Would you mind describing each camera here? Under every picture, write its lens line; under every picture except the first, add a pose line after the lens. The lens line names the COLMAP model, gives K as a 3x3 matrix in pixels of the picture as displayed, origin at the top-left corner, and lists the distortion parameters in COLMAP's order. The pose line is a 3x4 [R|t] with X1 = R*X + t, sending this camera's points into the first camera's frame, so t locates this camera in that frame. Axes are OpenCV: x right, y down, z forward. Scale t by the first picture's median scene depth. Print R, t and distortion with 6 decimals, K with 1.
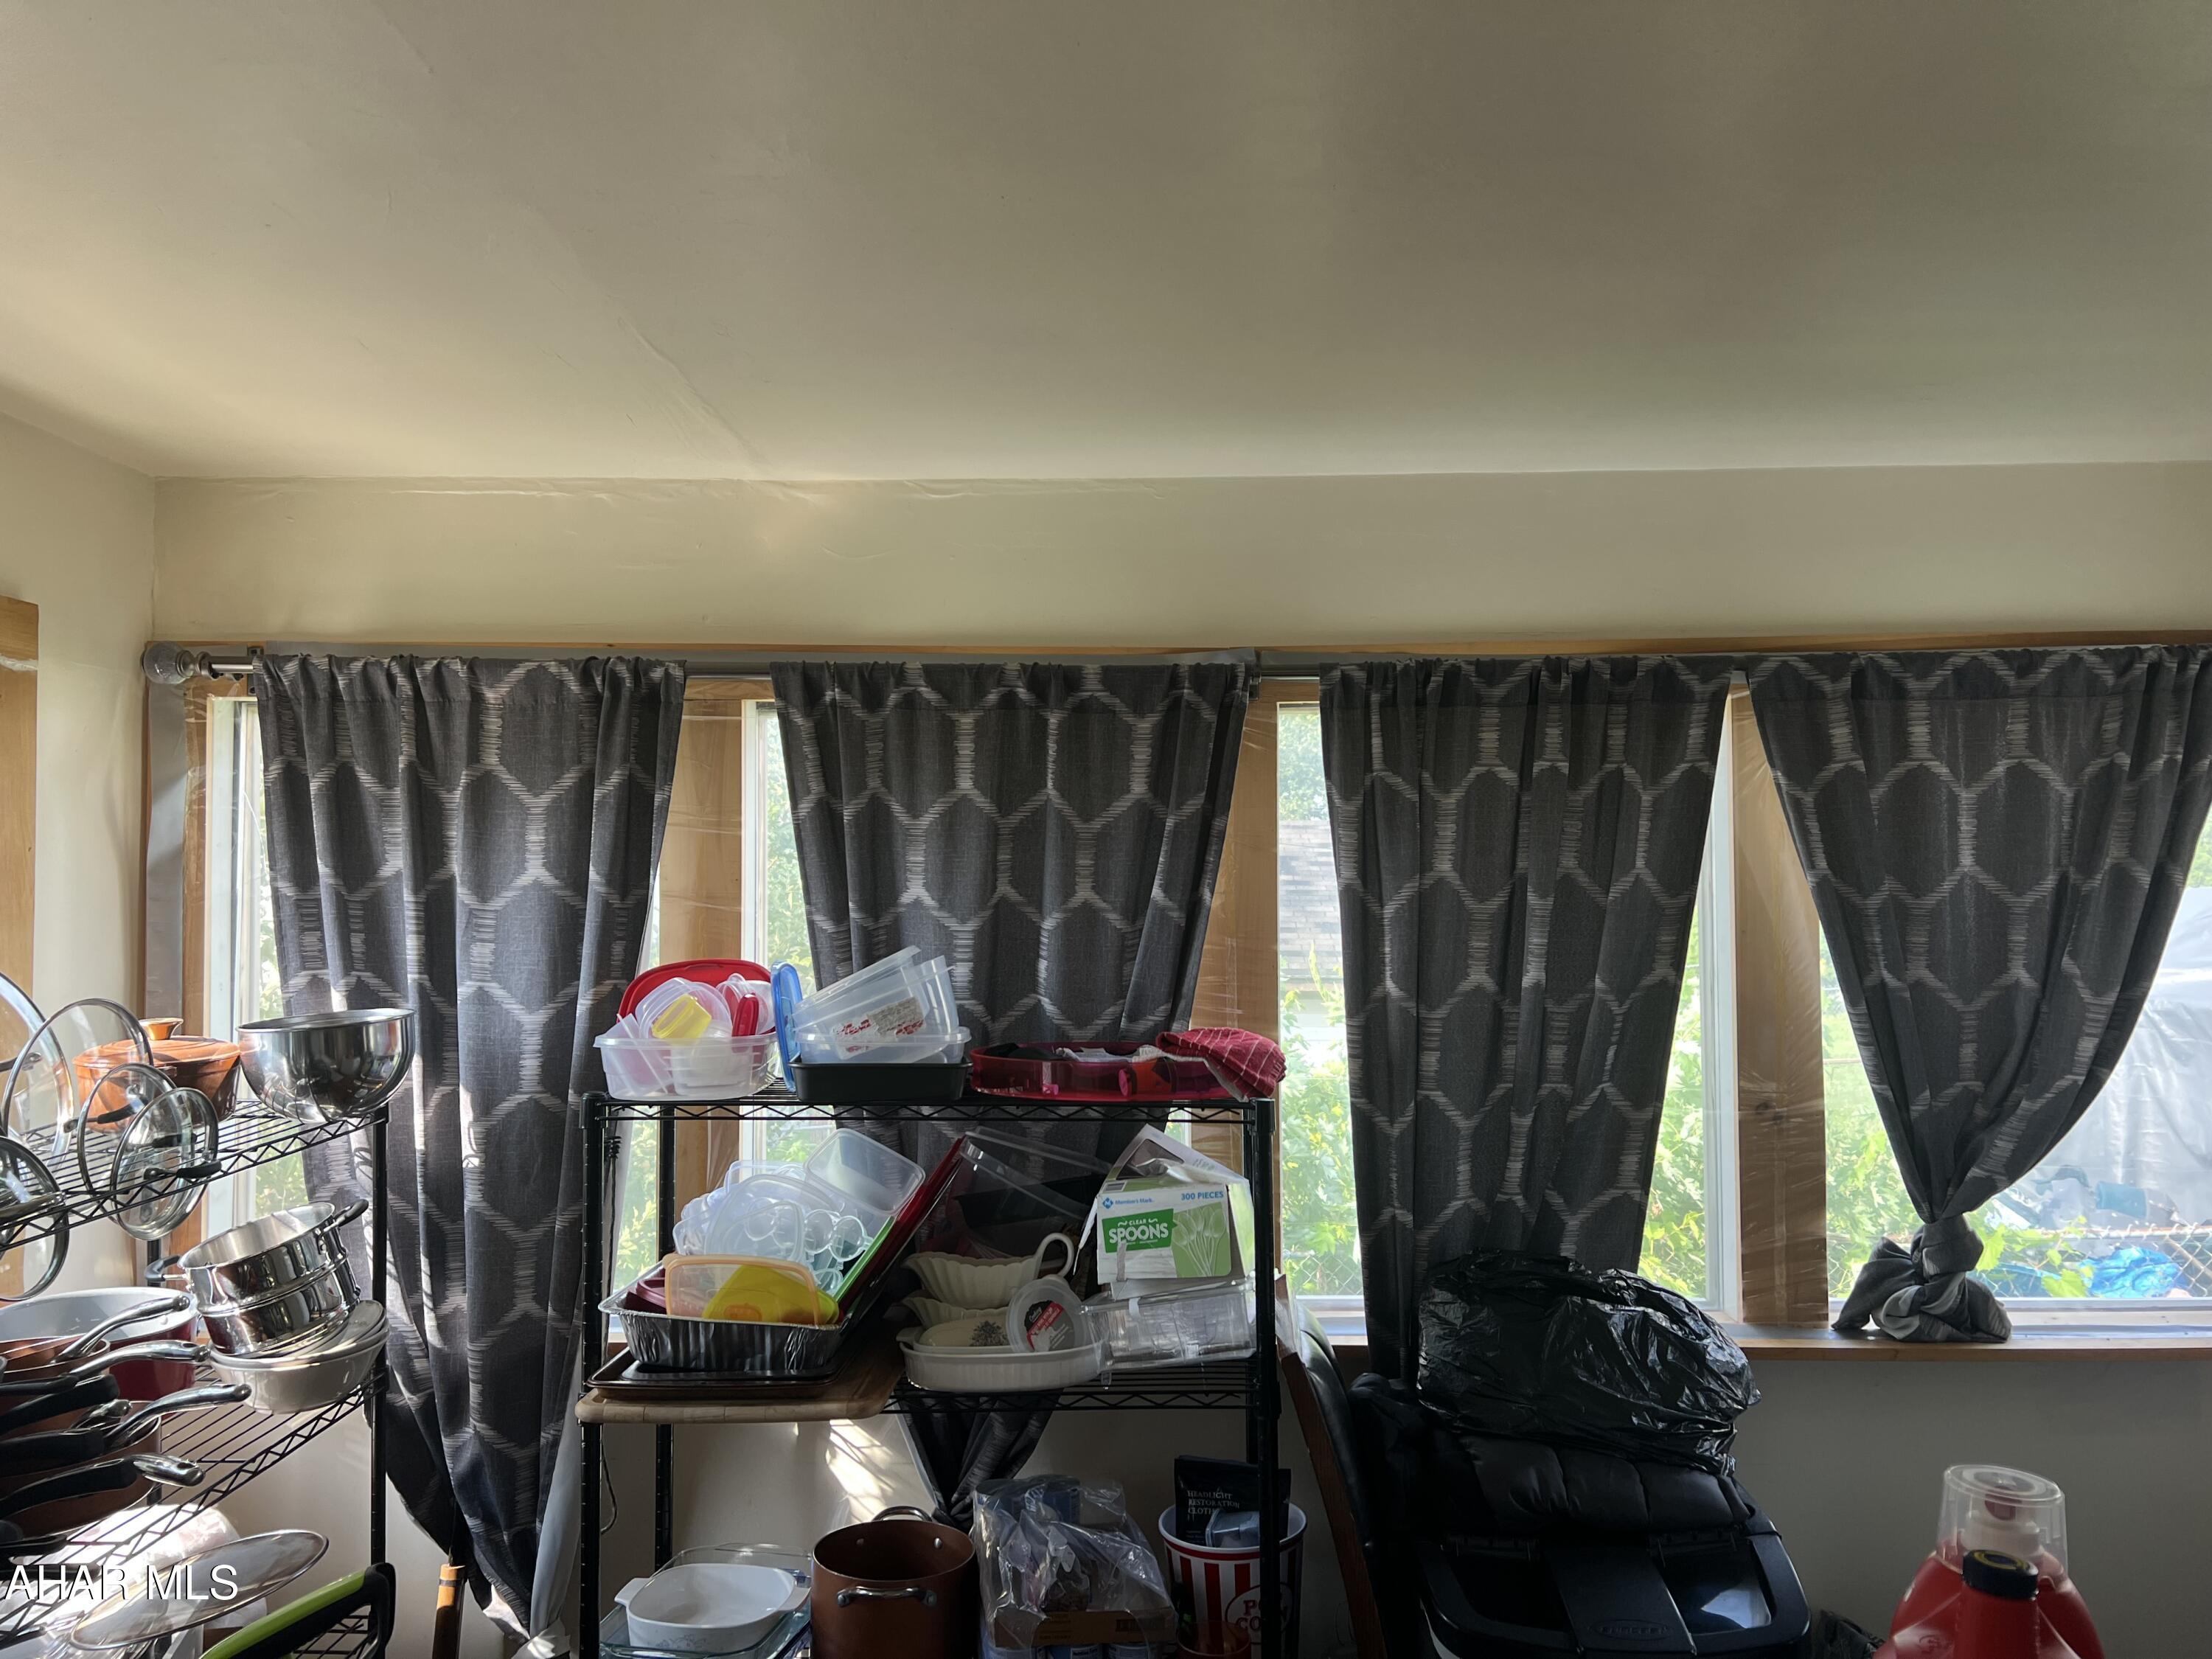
lens RADIAL K [[1662.6, 0, 1115.6], [0, 1662.6, 841.1], [0, 0, 1]] dist [0.063117, -0.076248]
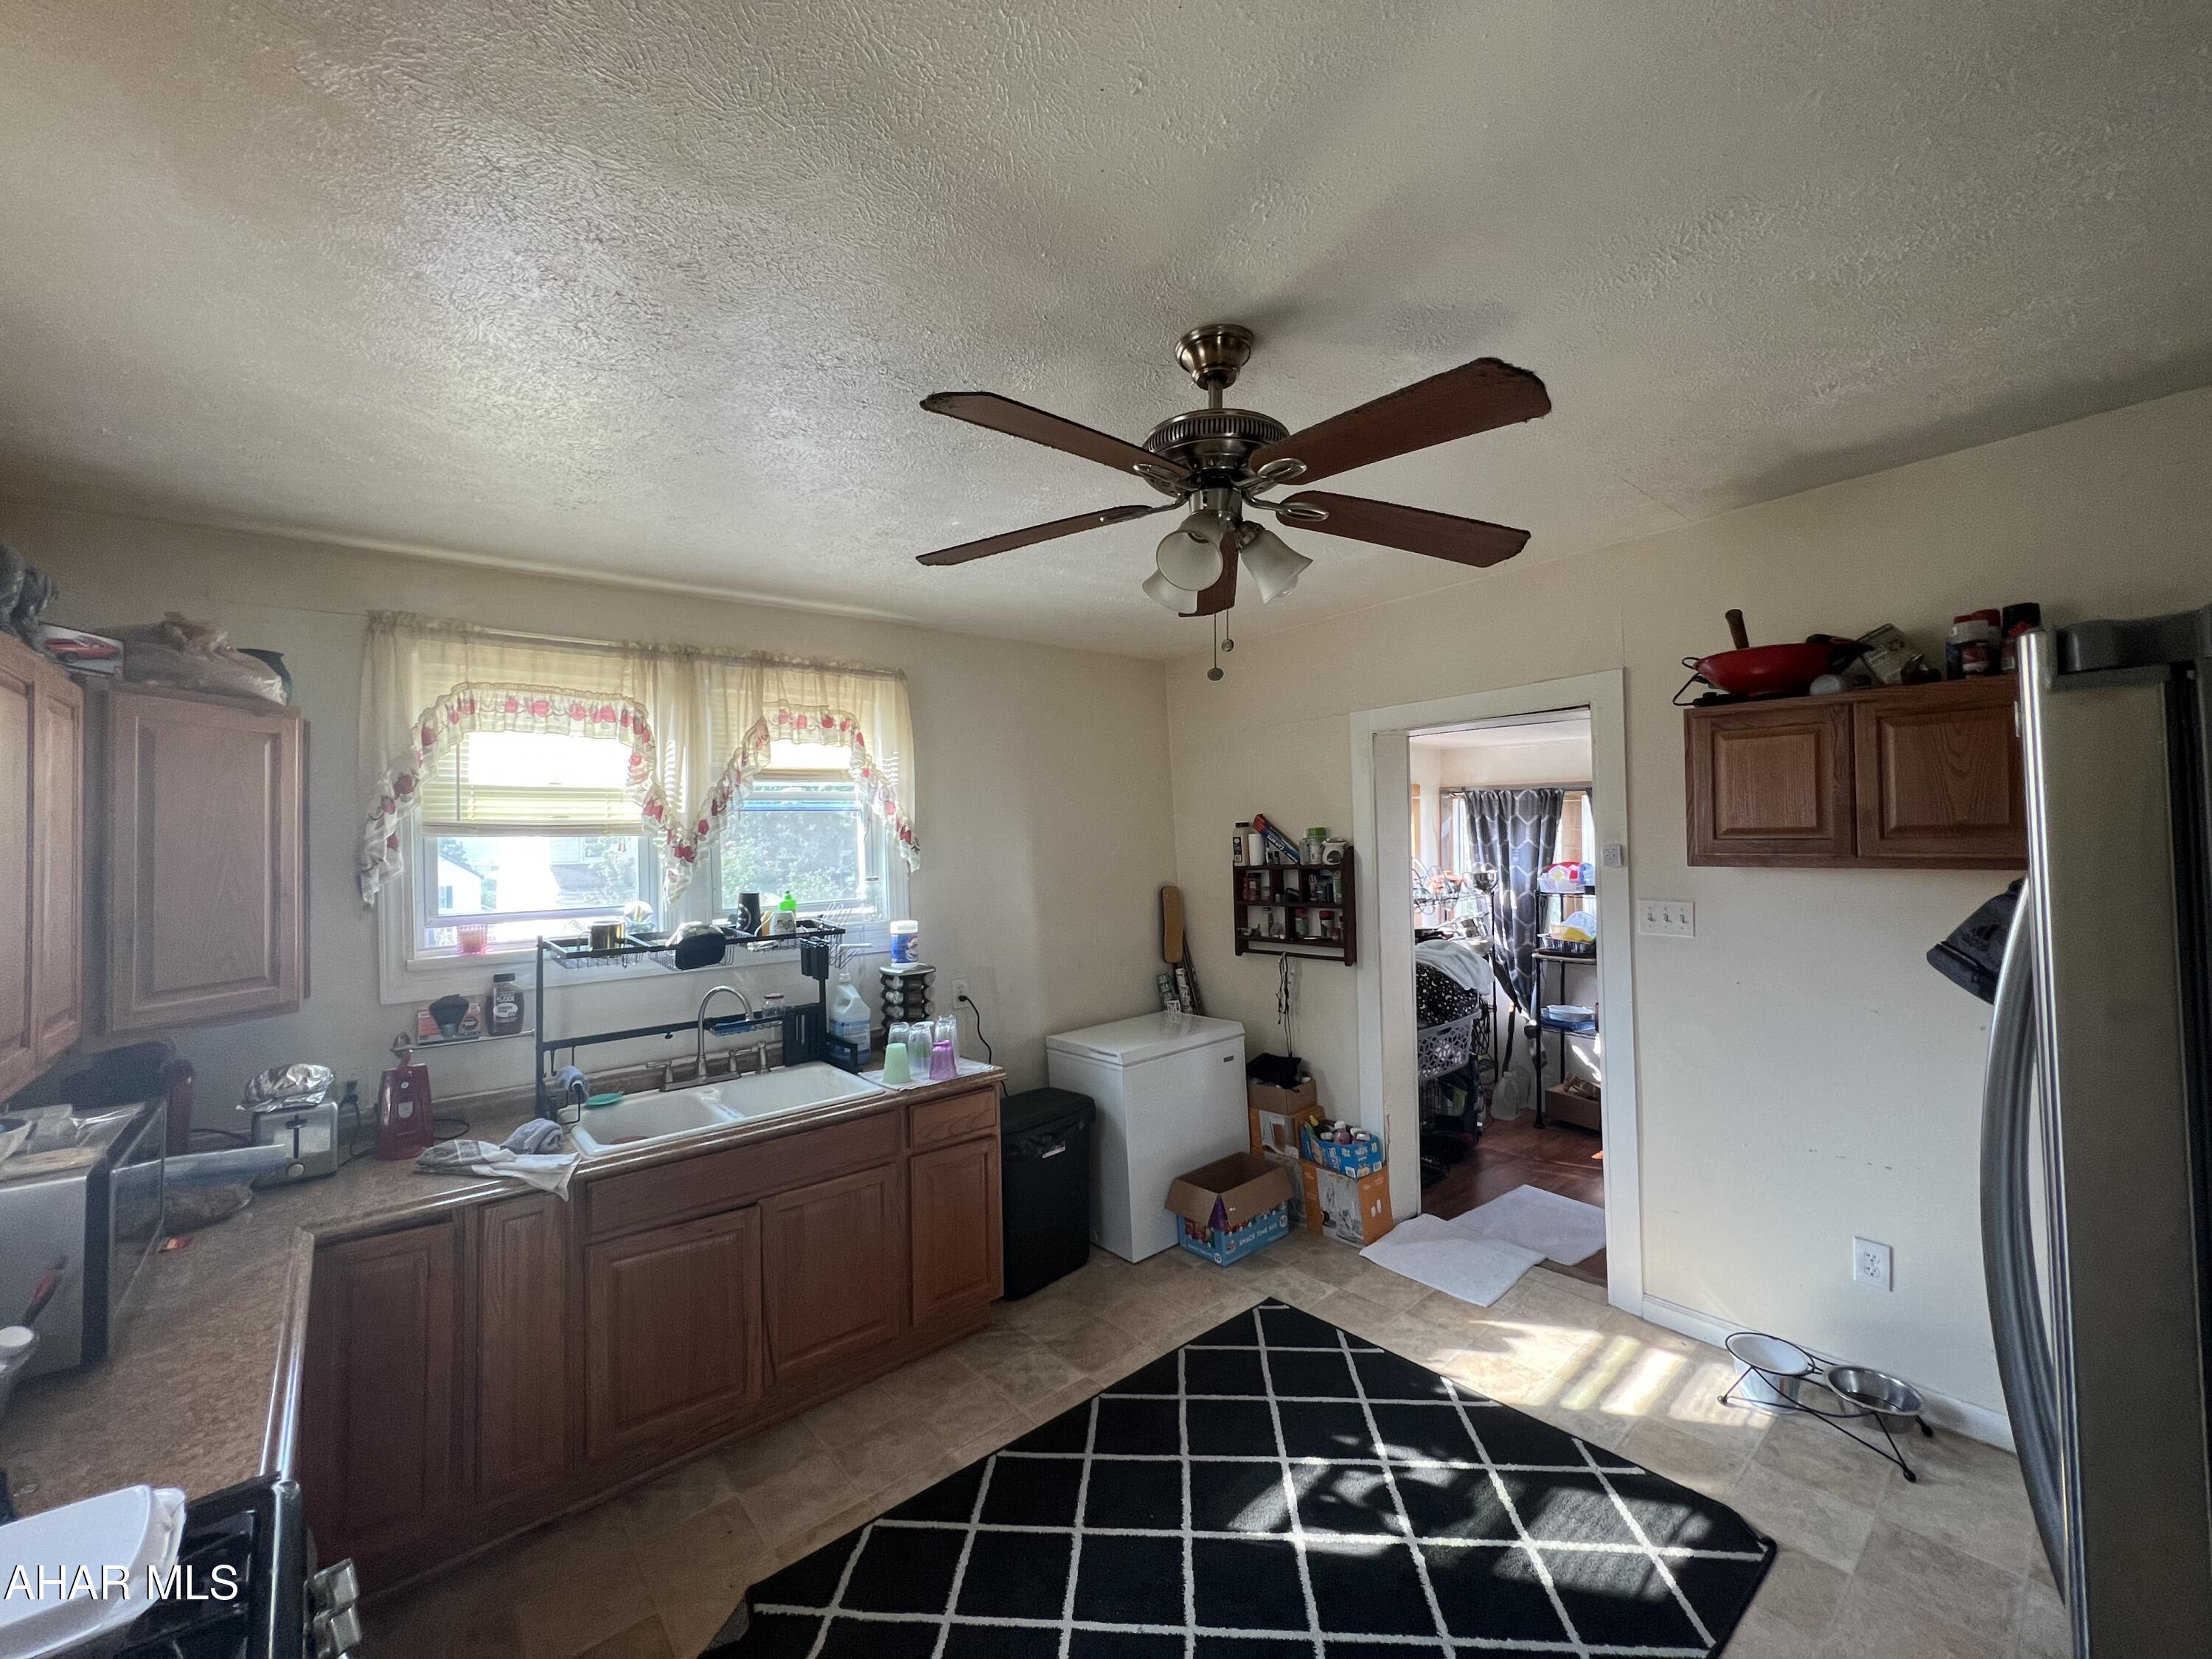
lens RADIAL K [[889.2, 0, 1105.9], [0, 889.2, 827.0], [0, 0, 1]] dist [-0.003599, 0.000572]
pose [[0.663263, -0.005082, -0.748369, 0.625938], [0.024017, 0.999606, 0.014498, -0.071709], [0.748000, -0.027589, 0.663125, -1.282972]]
